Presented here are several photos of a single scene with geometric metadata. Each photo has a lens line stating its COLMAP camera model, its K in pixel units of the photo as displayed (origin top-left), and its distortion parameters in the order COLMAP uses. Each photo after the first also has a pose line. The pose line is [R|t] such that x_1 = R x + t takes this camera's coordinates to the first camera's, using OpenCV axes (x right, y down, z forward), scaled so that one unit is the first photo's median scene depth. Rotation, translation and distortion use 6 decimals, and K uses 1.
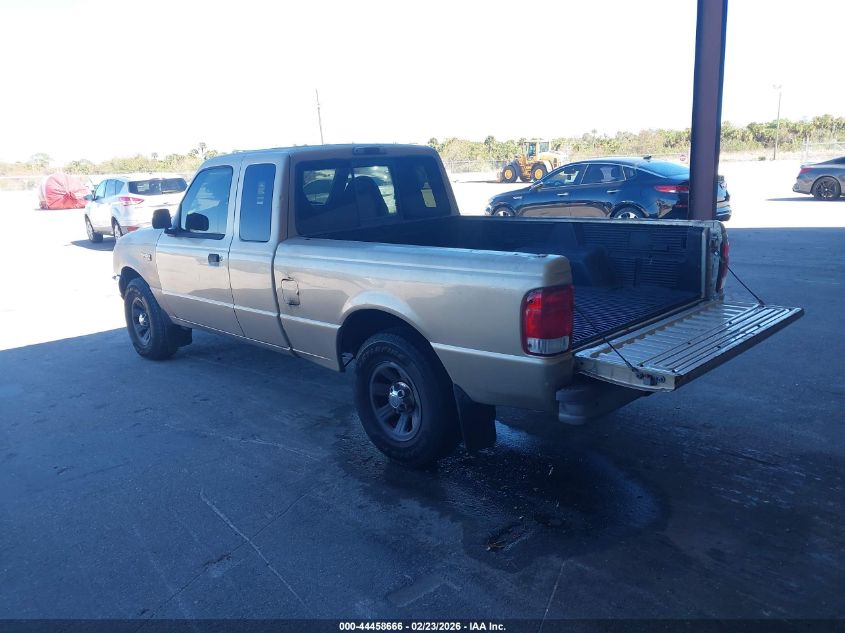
lens RADIAL K [[651.4, 0, 422.5], [0, 651.4, 316.5], [0, 0, 1]] dist [0.000876, 0.001721]
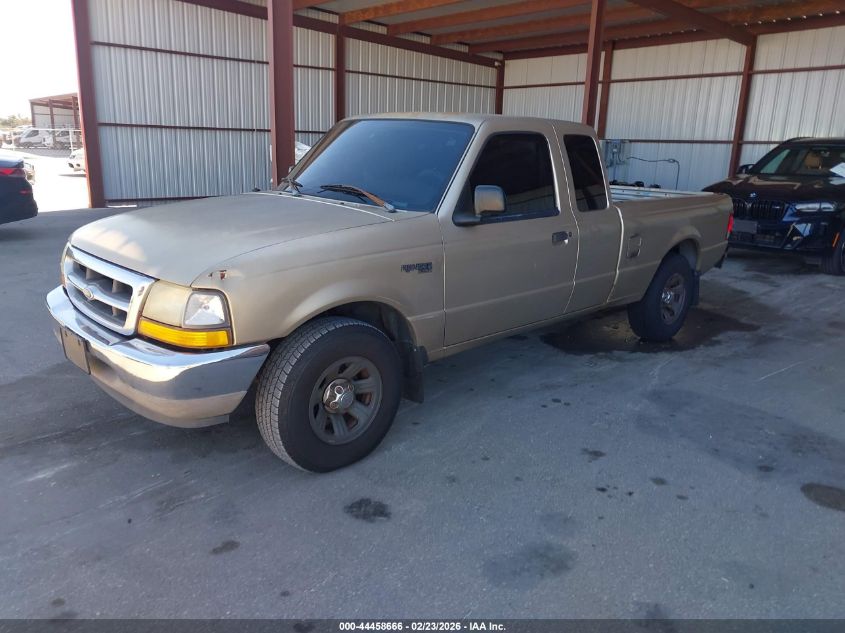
lens RADIAL K [[660.6, 0, 420.3], [0, 660.6, 289.2], [0, 0, 1]] dist [-0.003118, -0.001372]
pose [[0.022070, -0.168786, 0.985406, -1.251079], [0.201209, 0.966228, 0.160994, -0.205058], [-0.979300, 0.194720, 0.055286, 1.168471]]
